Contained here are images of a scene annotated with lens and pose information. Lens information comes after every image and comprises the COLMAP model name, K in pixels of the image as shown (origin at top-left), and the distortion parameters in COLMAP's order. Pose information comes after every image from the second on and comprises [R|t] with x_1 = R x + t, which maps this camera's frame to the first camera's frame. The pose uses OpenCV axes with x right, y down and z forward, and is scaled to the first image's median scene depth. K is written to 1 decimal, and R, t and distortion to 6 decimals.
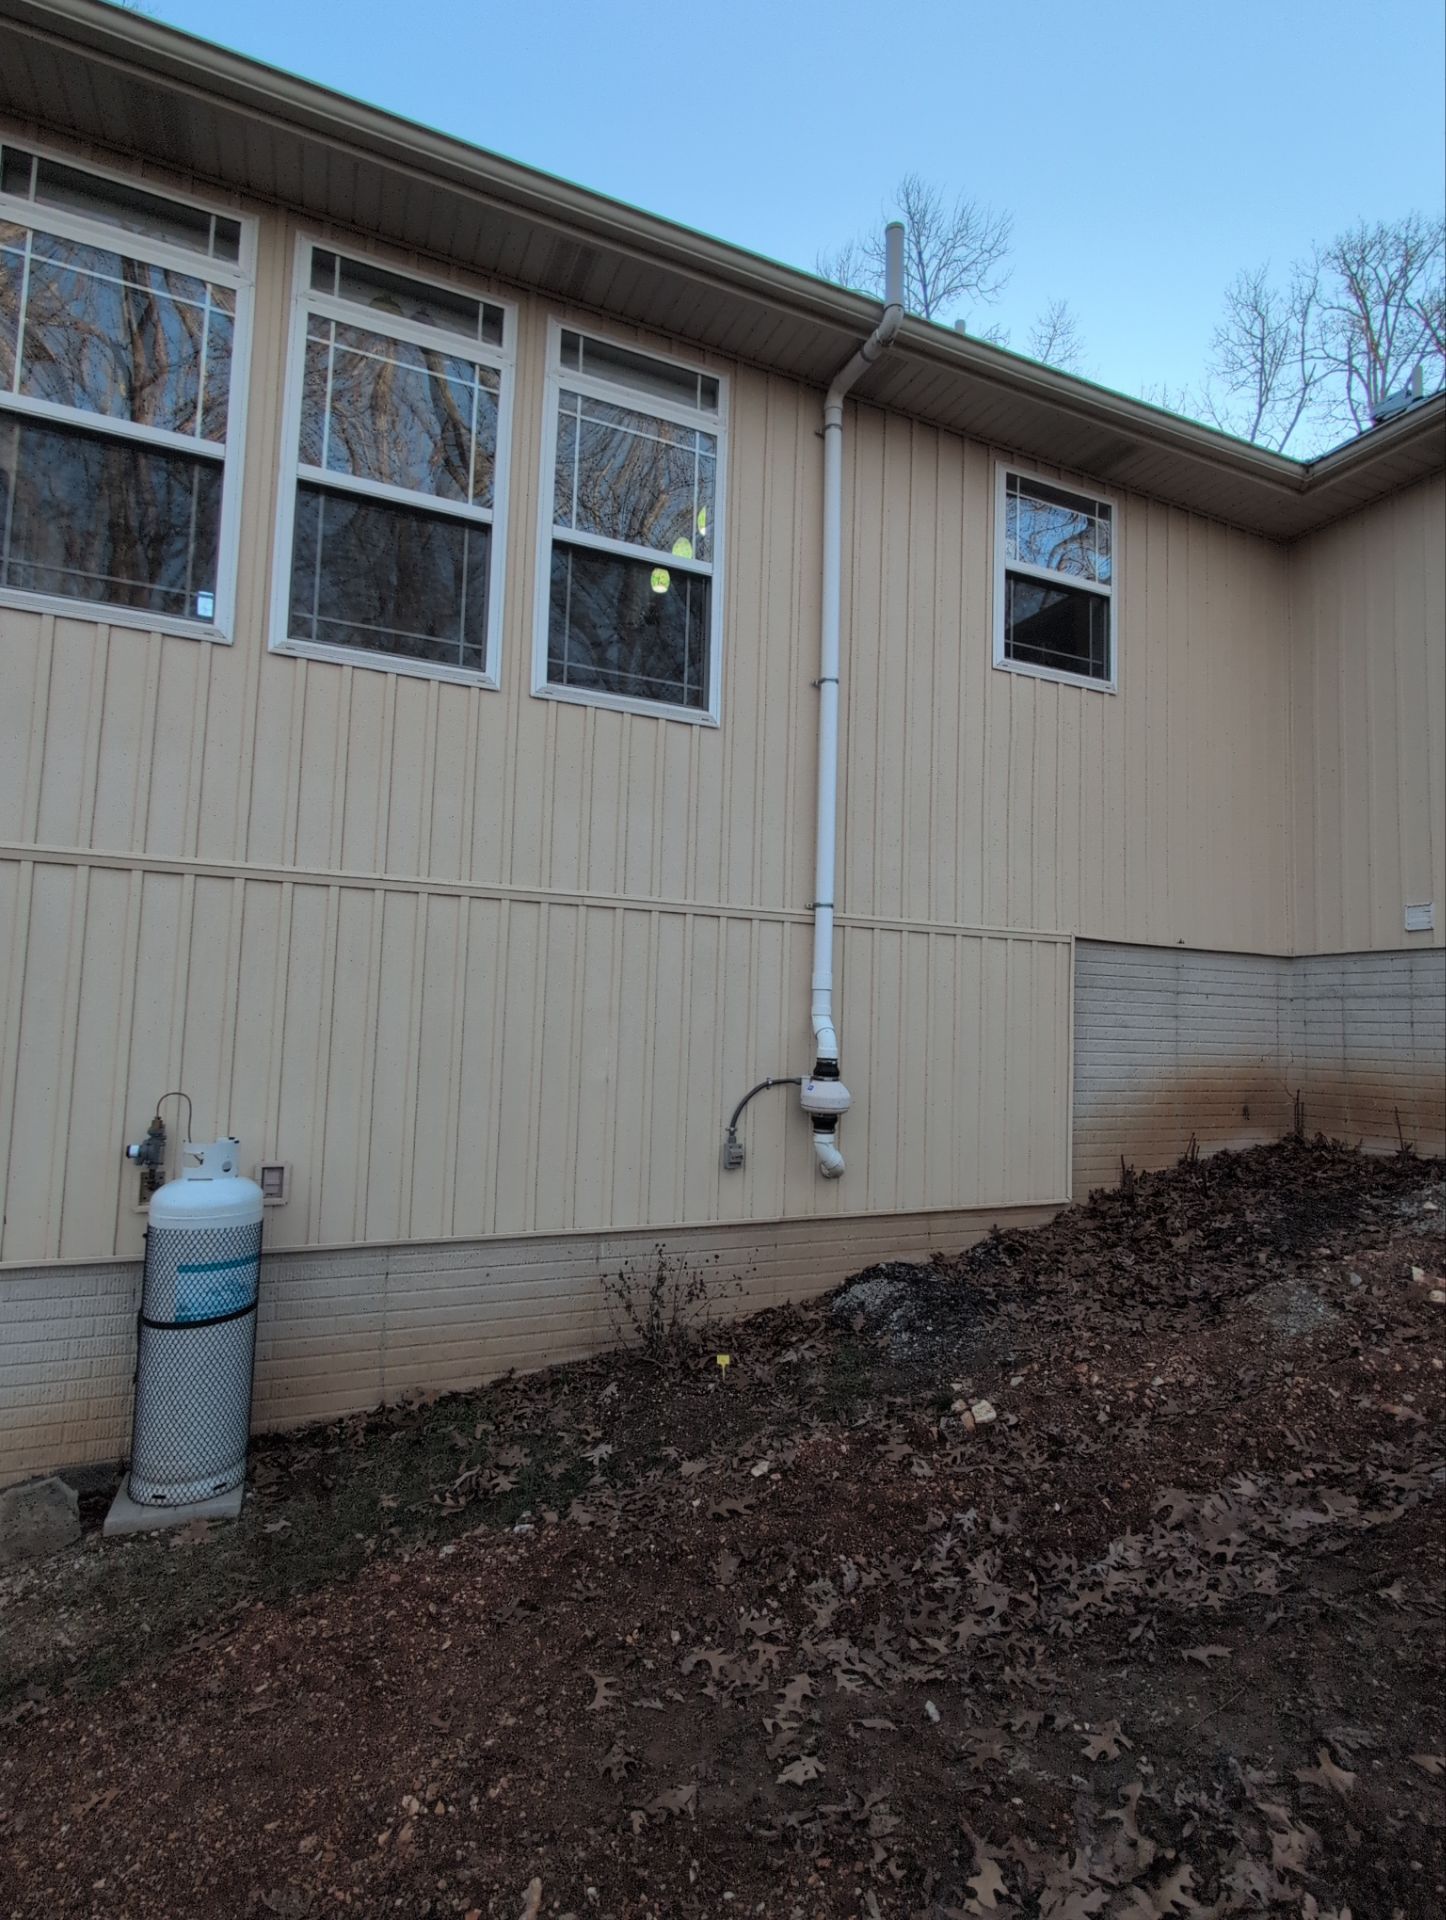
lens RADIAL K [[963.9, 0, 721.7], [0, 963.9, 959.7], [0, 0, 1]] dist [-0.000879, 0.000715]
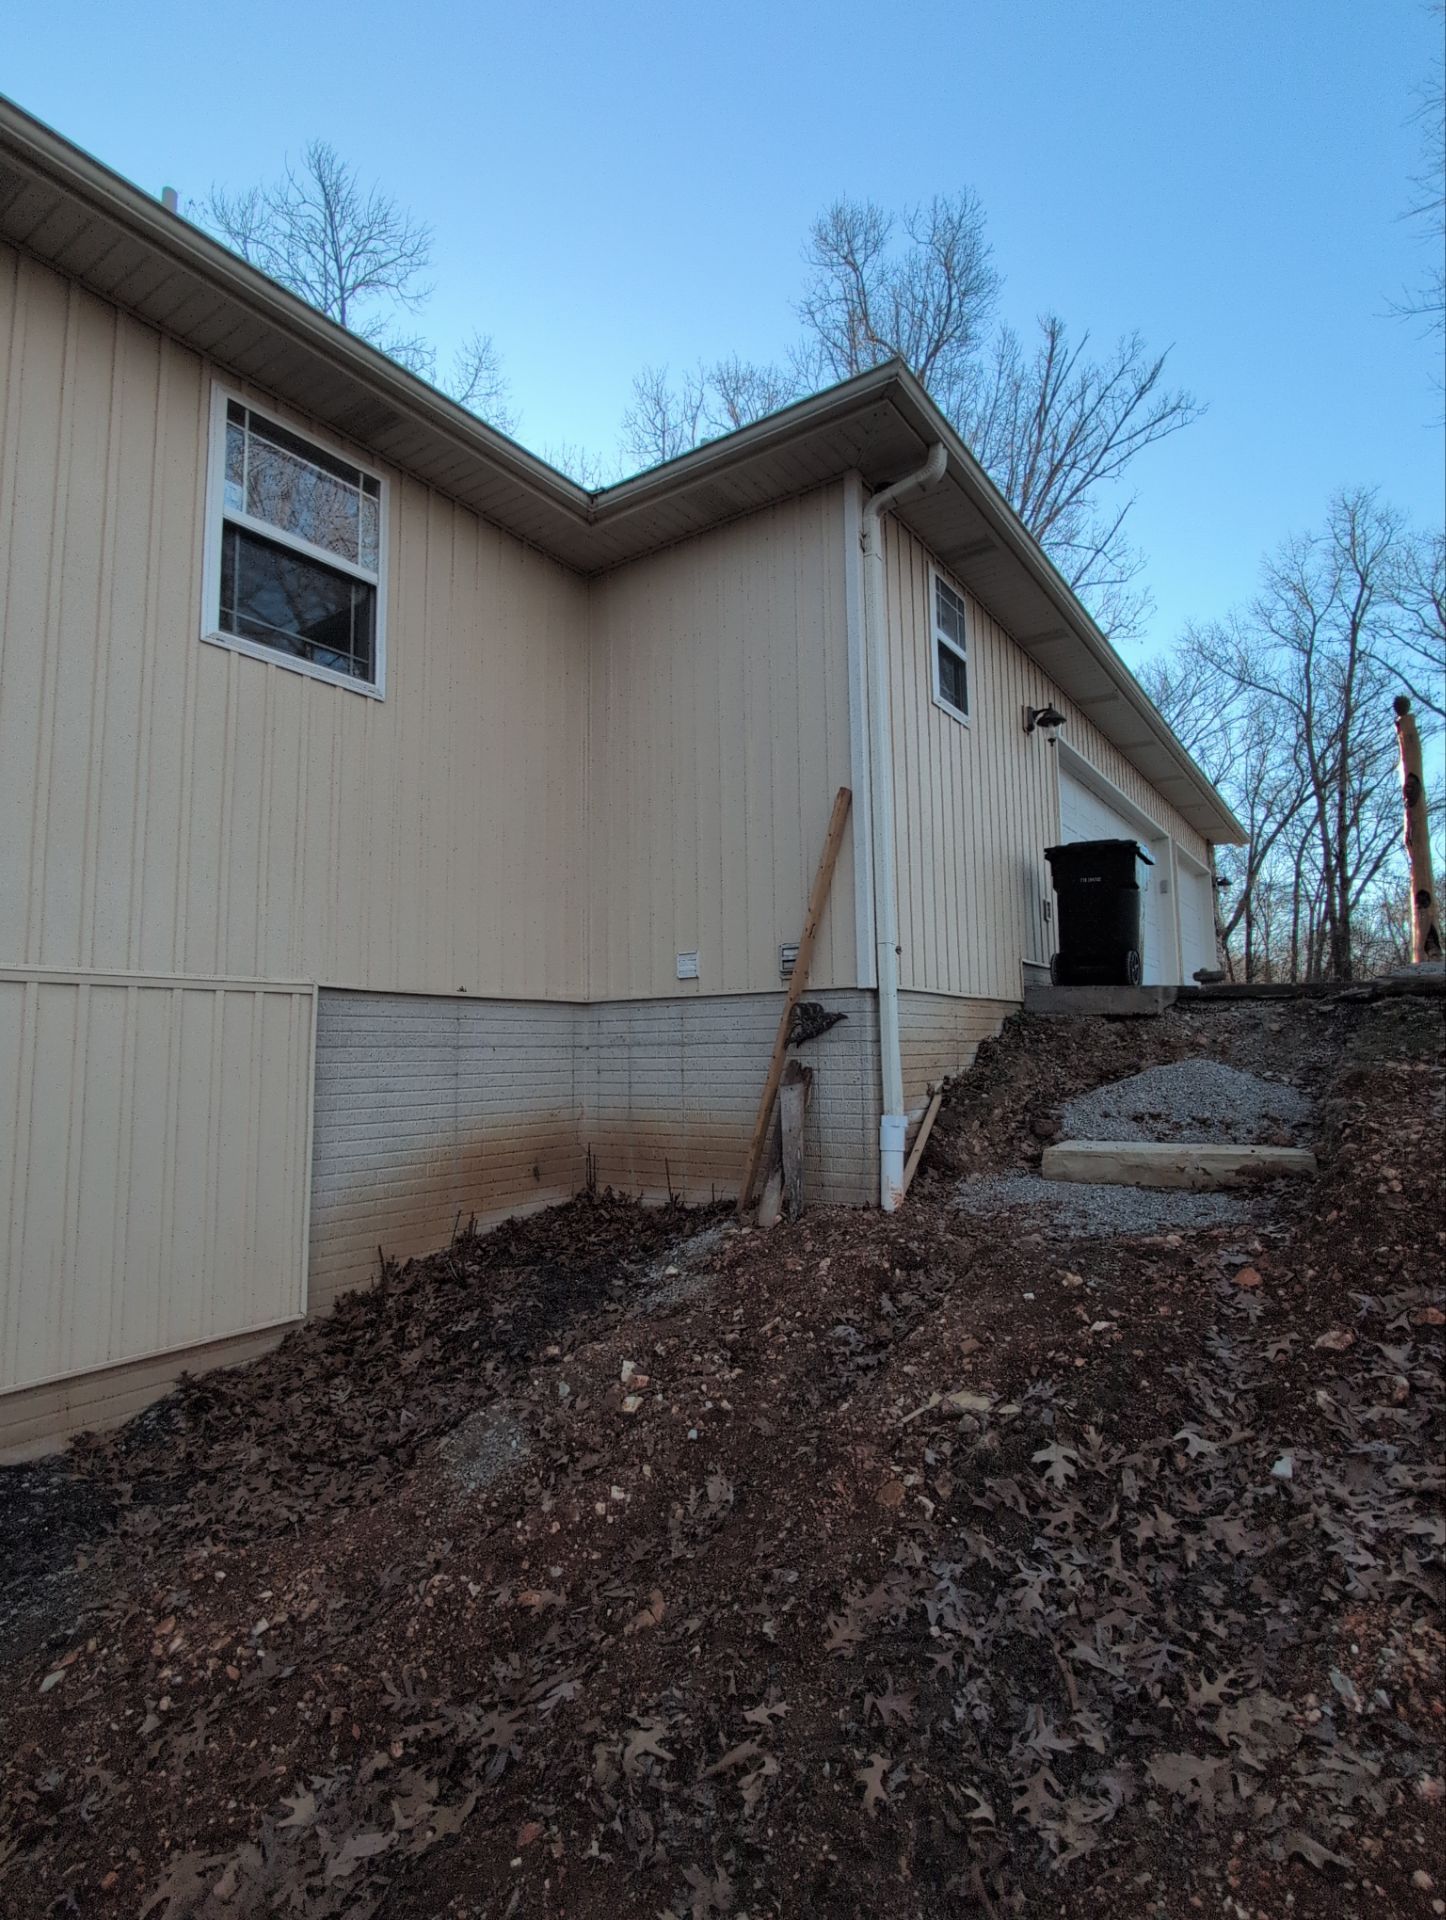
lens RADIAL K [[963.9, 0, 721.7], [0, 963.9, 959.7], [0, 0, 1]] dist [-0.000879, 0.000715]
pose [[0.852875, 0.010655, 0.522007, 0.237988], [0.001911, 0.999721, -0.023527, -0.027130], [-0.522112, 0.021063, 0.852617, 0.129292]]
